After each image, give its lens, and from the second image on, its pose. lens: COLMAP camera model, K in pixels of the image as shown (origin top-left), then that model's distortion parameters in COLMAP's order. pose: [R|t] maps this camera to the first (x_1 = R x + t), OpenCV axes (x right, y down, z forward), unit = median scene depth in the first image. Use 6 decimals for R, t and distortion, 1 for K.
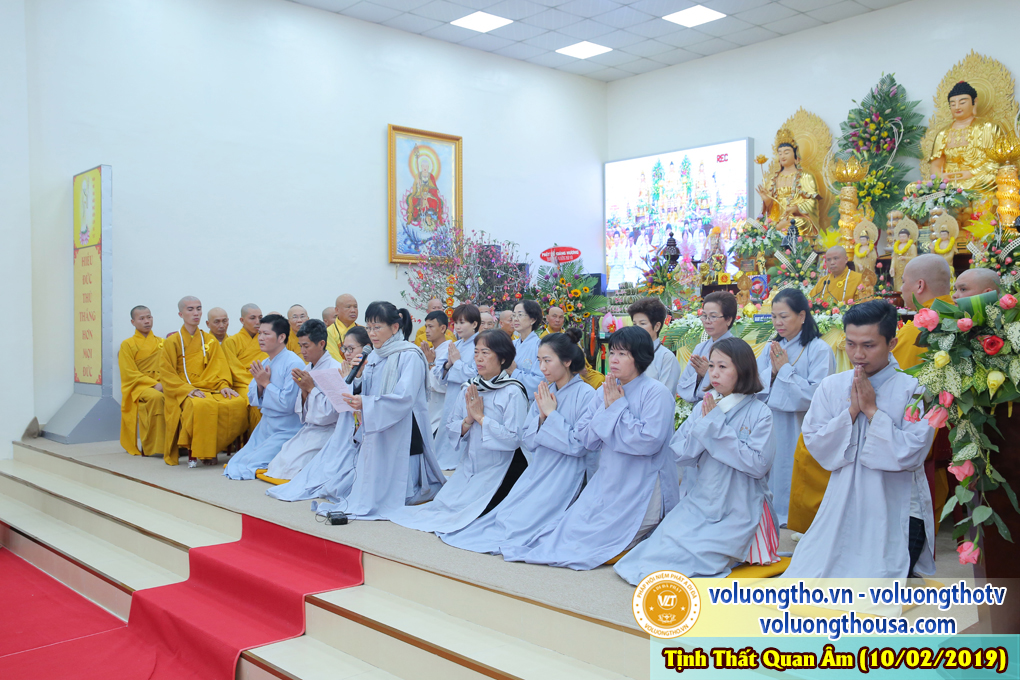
lens RADIAL K [[939.1, 0, 510.0], [0, 939.1, 340.0], [0, 0, 1]] dist [-0.063260, 0.166933]
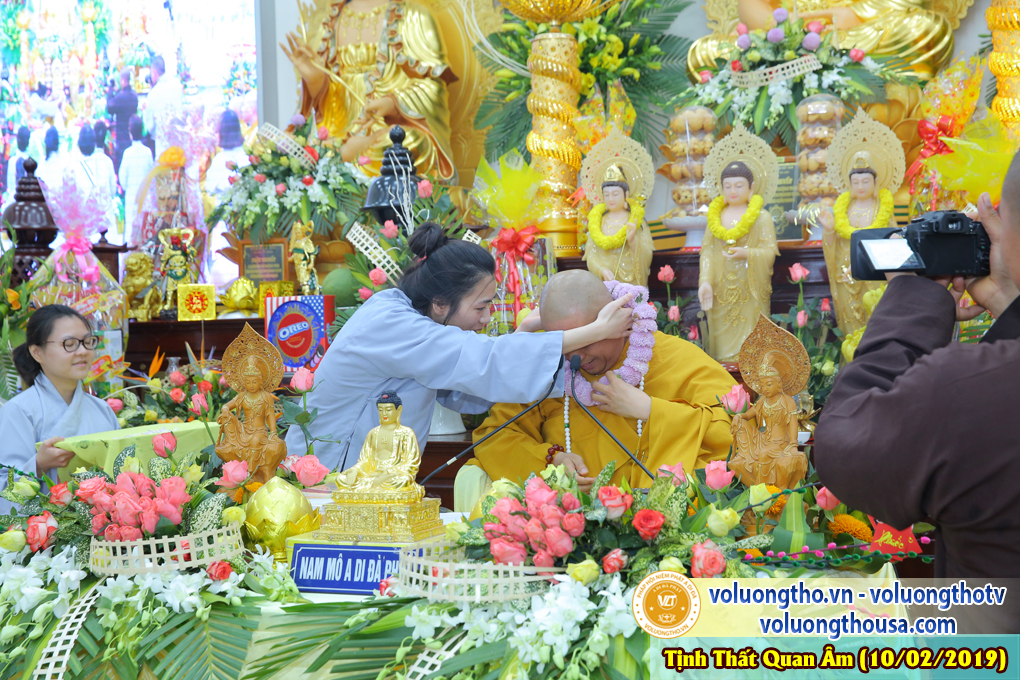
lens RADIAL K [[1503.1, 0, 510.0], [0, 1503.1, 340.0], [0, 0, 1]] dist [0.118946, 0.055140]
pose [[0.918044, -0.023551, 0.395778, 0.120785], [0.024744, 0.999692, 0.002092, -0.051638], [-0.395705, 0.007873, 0.918344, 0.471179]]
